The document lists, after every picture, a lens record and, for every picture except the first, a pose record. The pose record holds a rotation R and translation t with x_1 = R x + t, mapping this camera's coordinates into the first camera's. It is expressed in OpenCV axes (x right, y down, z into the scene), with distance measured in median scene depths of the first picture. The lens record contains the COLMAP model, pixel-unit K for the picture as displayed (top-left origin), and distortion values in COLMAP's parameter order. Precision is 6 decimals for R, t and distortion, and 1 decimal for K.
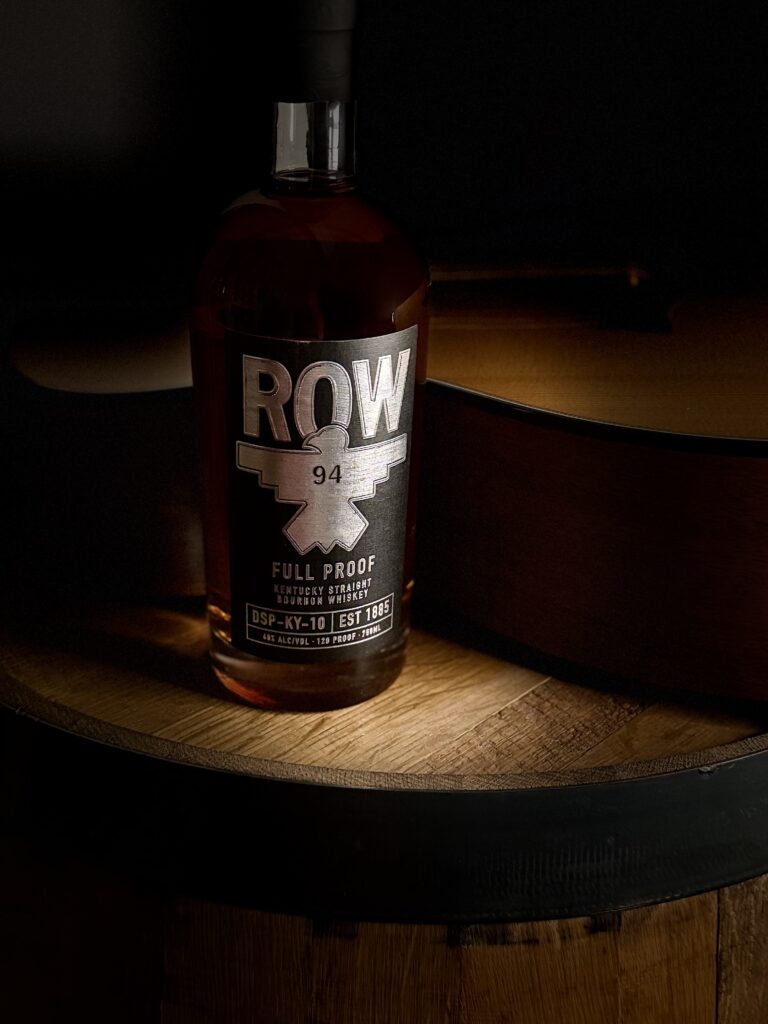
lens RADIAL K [[1249.0, 0, 385.4], [0, 1249.0, 514.9], [0, 0, 1]] dist [0.070298, 0.000000]
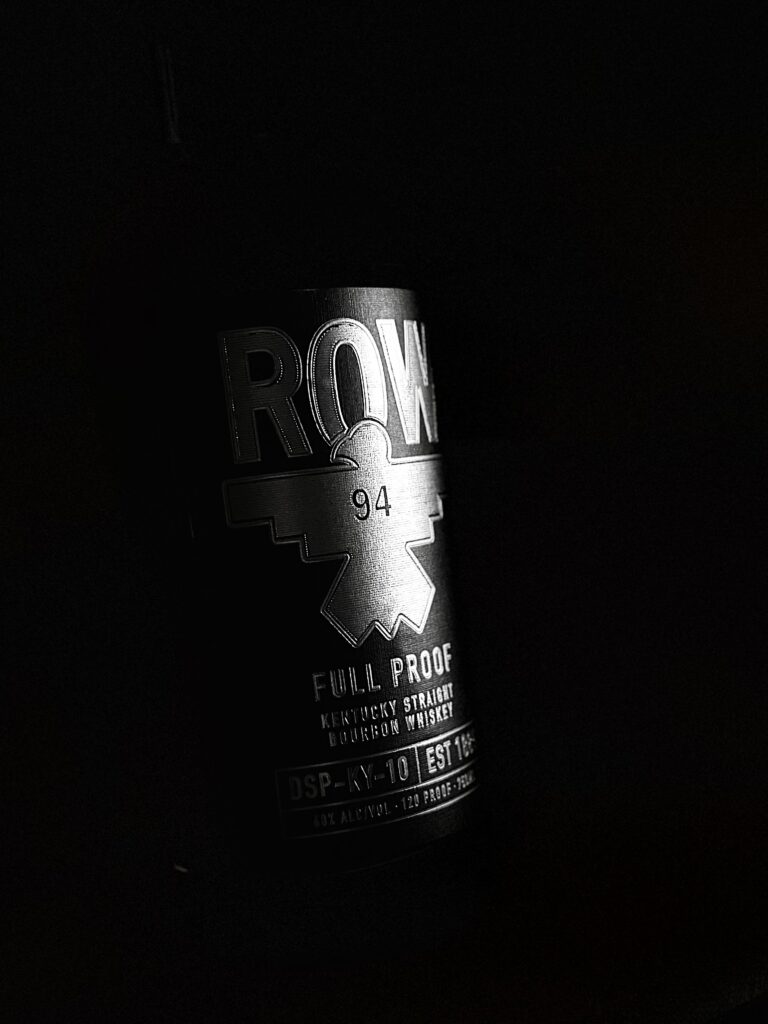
lens RADIAL K [[1249.0, 0, 359.7], [0, 1249.0, 505.0], [0, 0, 1]] dist [0.070298, 0.000000]
pose [[0.927023, -0.165823, 0.336348, -0.257897], [0.298625, 0.868950, -0.394651, 0.212161], [-0.226827, 0.466292, 0.855056, 0.427872]]
